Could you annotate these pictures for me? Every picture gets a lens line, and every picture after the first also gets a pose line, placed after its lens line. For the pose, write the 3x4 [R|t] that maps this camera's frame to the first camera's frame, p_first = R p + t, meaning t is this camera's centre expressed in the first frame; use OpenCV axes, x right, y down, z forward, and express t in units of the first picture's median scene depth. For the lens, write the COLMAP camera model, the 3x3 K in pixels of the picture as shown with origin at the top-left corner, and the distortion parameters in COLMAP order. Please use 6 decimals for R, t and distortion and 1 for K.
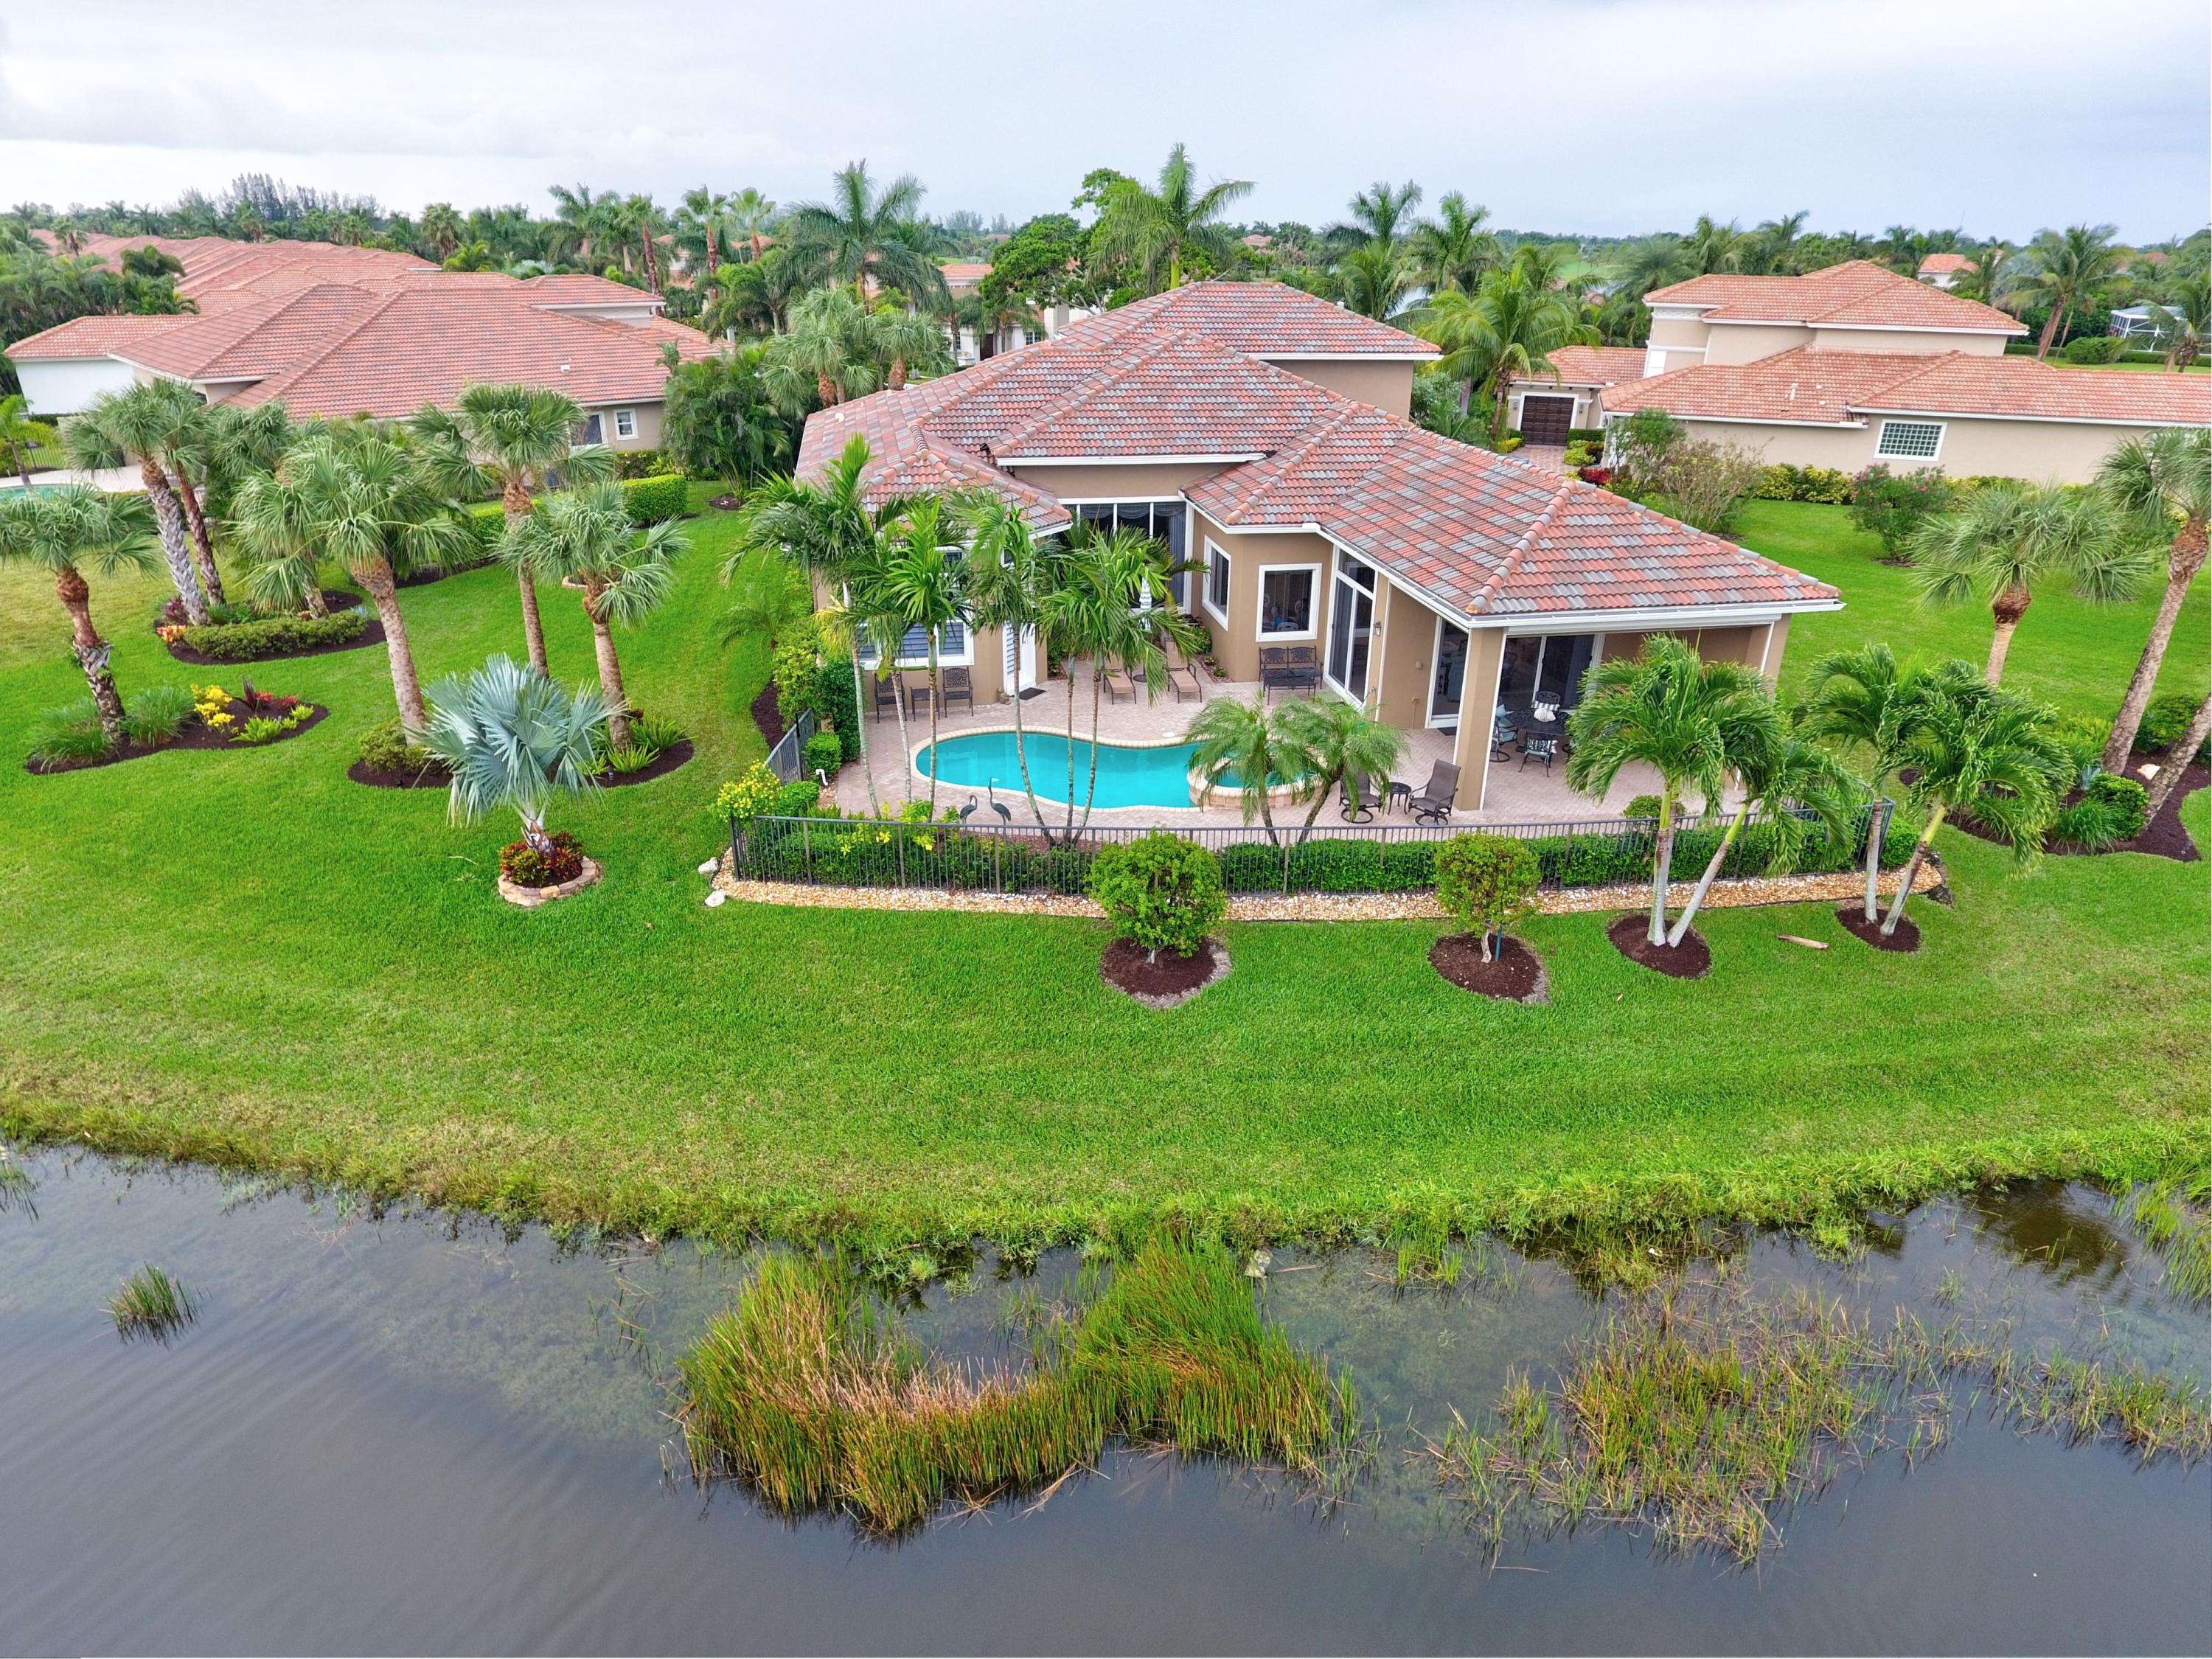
lens RADIAL K [[1285.3, 0, 1106.0], [0, 1285.3, 829.5], [0, 0, 1]] dist [-0.004633, -0.001128]
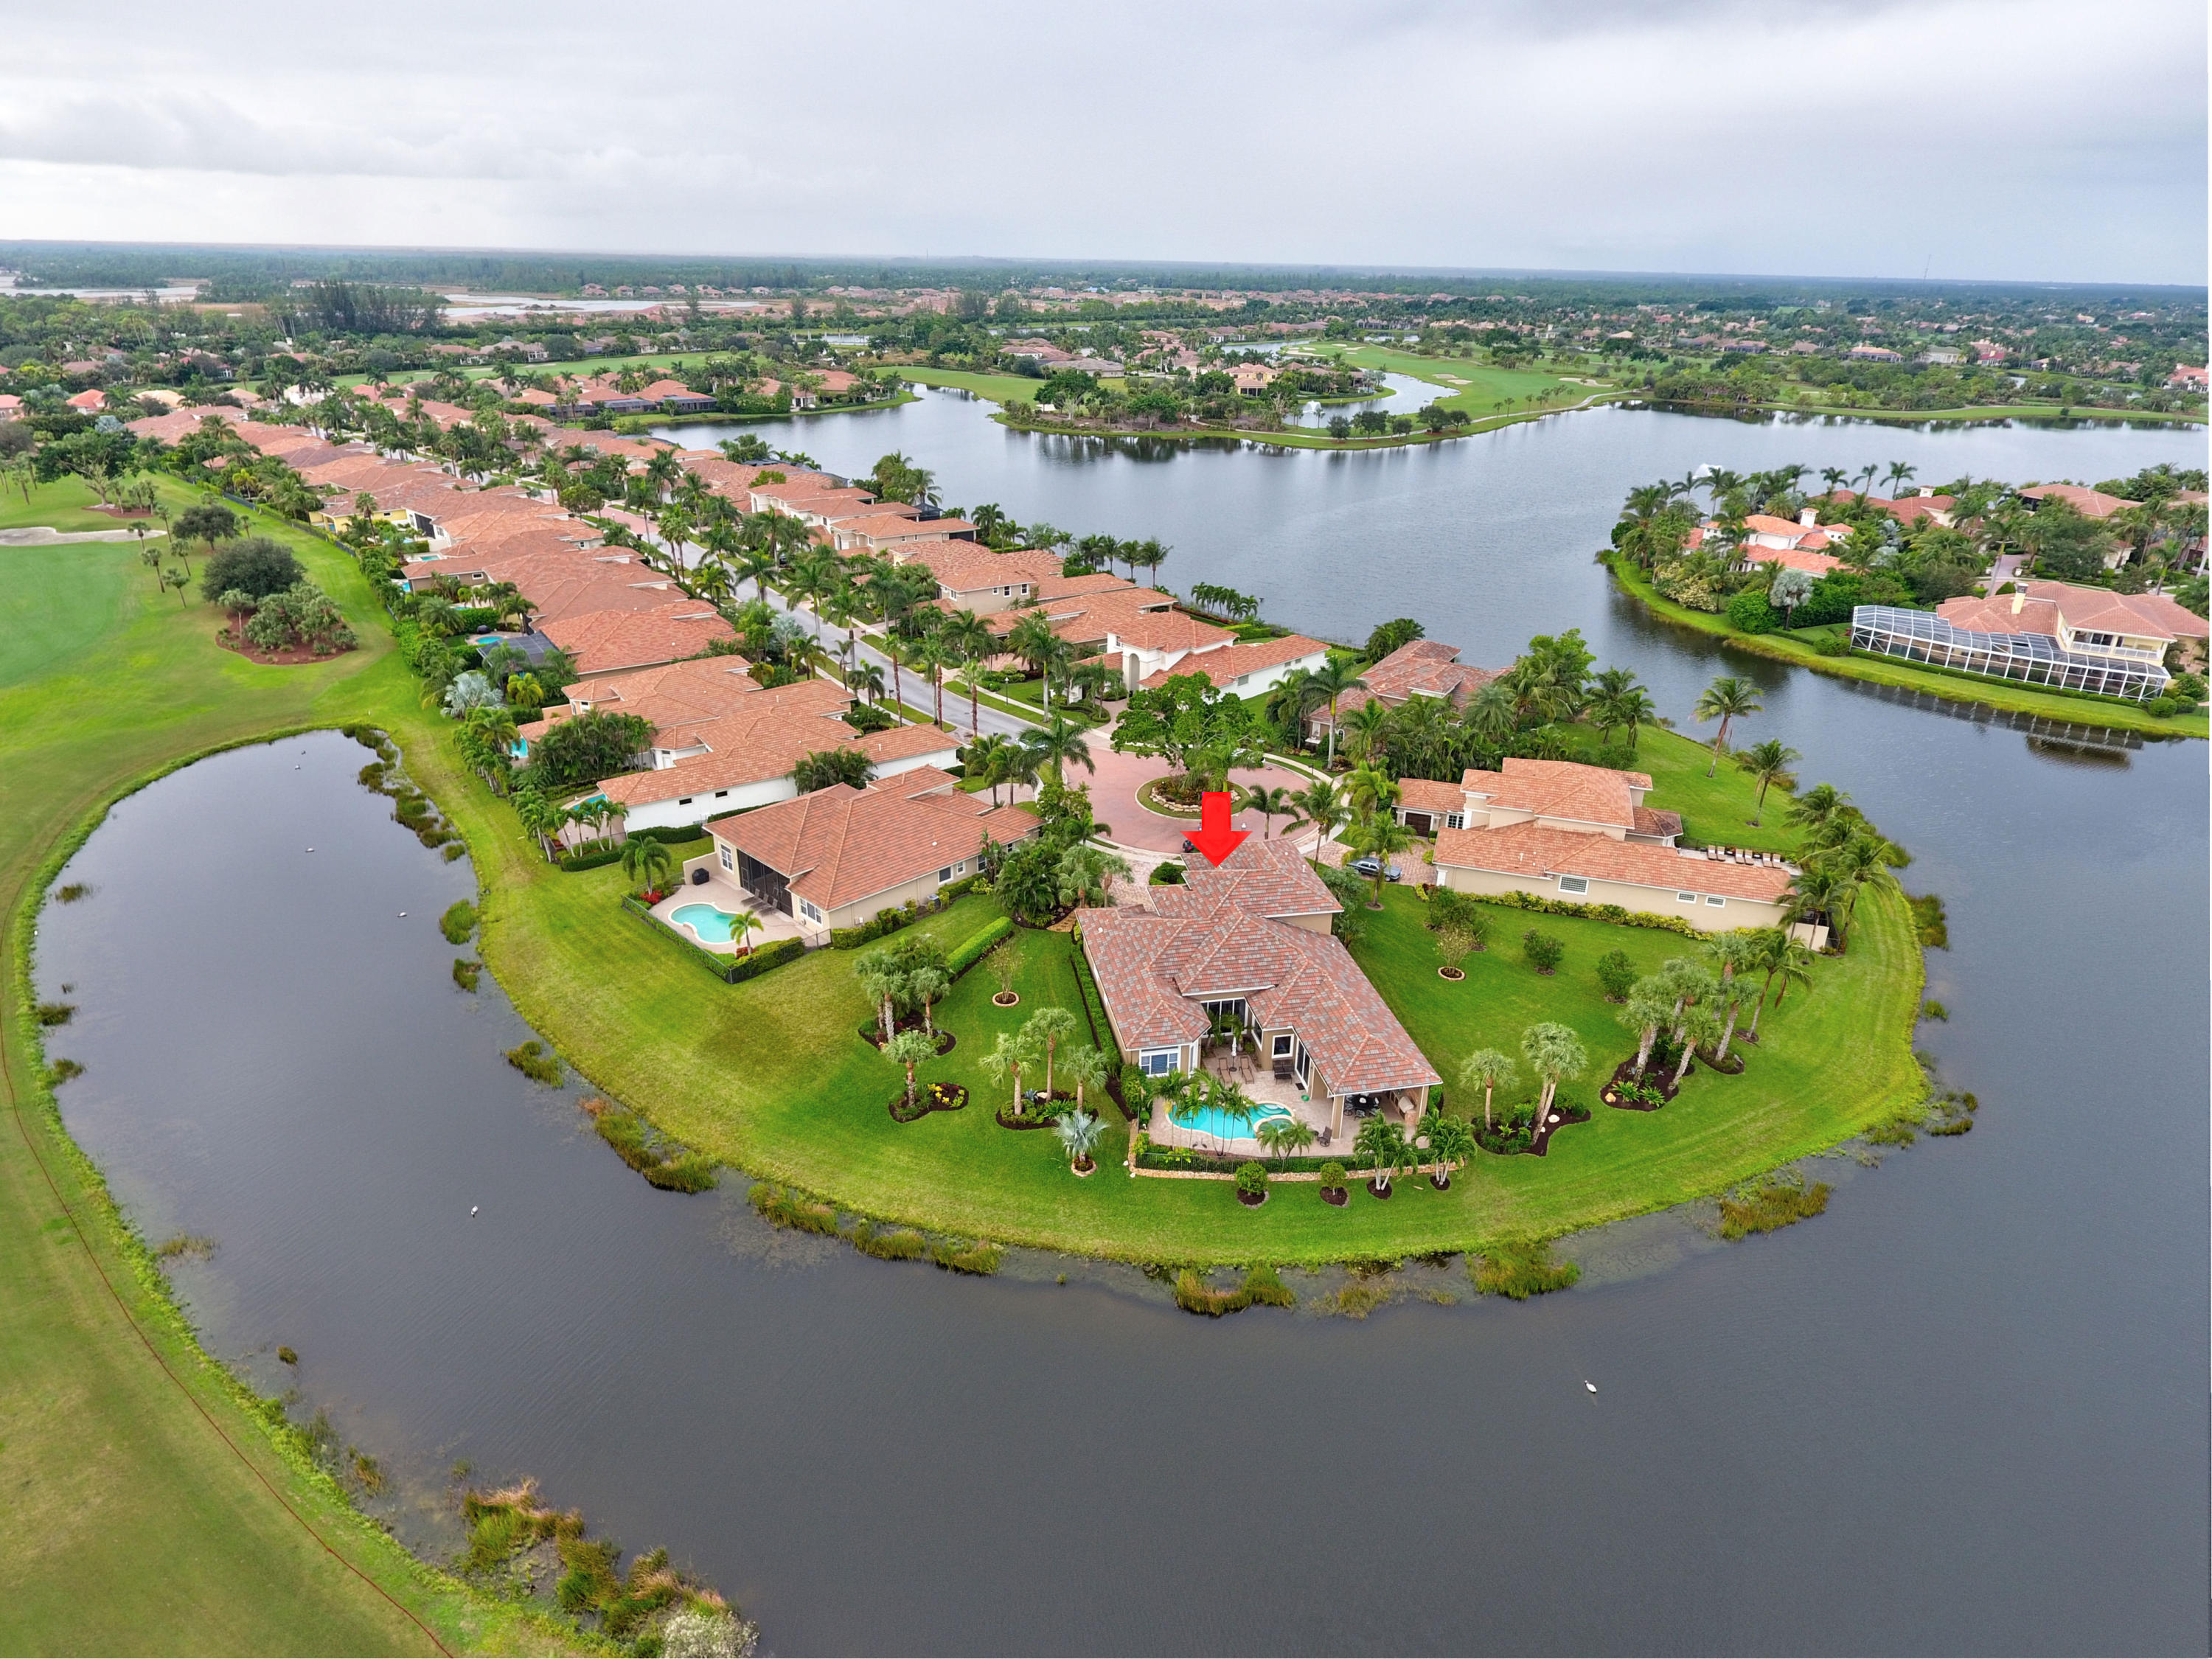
lens RADIAL K [[1285.3, 0, 1106.0], [0, 1285.3, 829.5], [0, 0, 1]] dist [-0.004633, -0.001128]
pose [[0.999923, 0.003887, 0.011823, -0.431637], [-0.003759, 0.999934, -0.010850, -0.922817], [-0.011864, 0.010805, 0.999871, -2.798324]]
